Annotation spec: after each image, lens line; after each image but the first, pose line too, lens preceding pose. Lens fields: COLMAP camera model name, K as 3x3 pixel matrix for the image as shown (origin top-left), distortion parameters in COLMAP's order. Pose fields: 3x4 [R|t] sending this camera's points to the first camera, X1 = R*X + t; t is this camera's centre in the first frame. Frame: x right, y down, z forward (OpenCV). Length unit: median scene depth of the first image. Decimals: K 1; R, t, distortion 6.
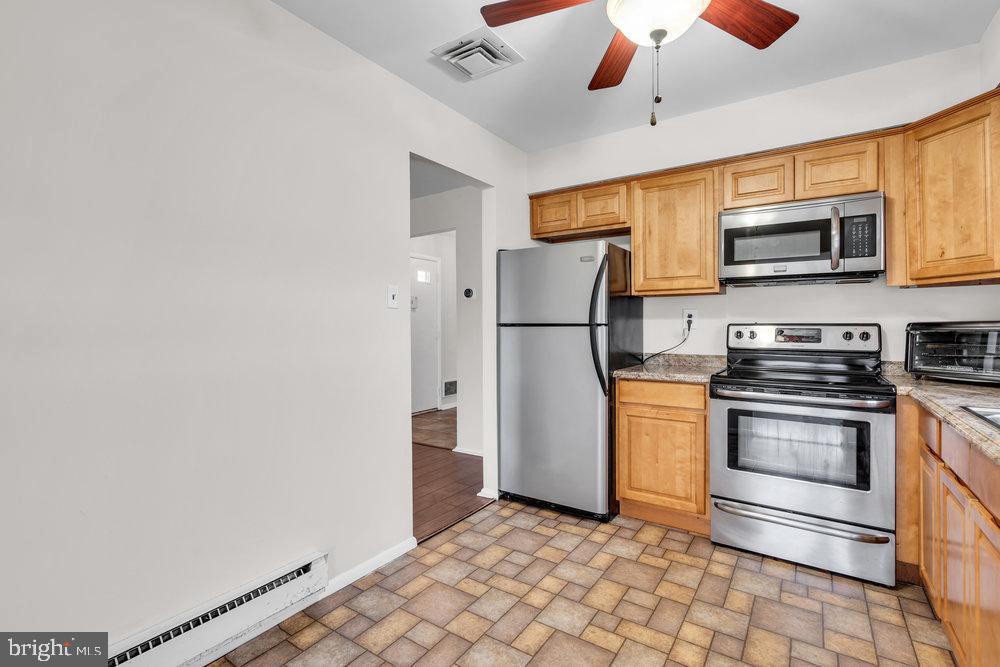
lens RADIAL K [[454.0, 0, 519.7], [0, 454.0, 328.0], [0, 0, 1]] dist [0.002821, 0.000545]
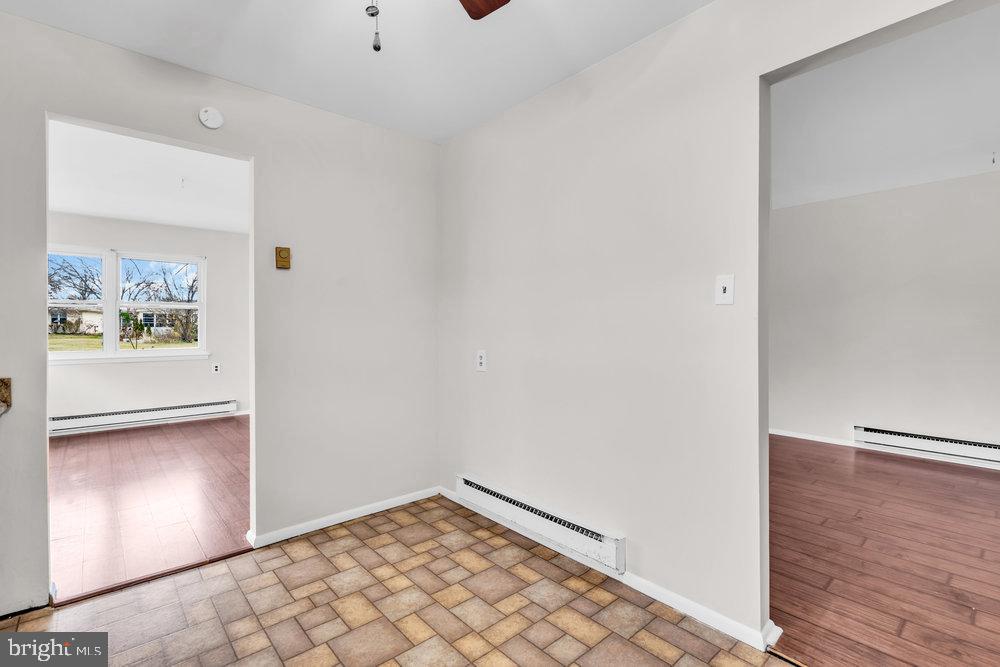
lens RADIAL K [[474.0, 0, 503.8], [0, 474.0, 347.8], [0, 0, 1]] dist [-0.001215, 0.000253]
pose [[-0.271683, 0.060480, -0.960484, 0.914306], [-0.003726, 0.997950, 0.063893, -0.034531], [0.962379, 0.020938, -0.270901, 1.374723]]
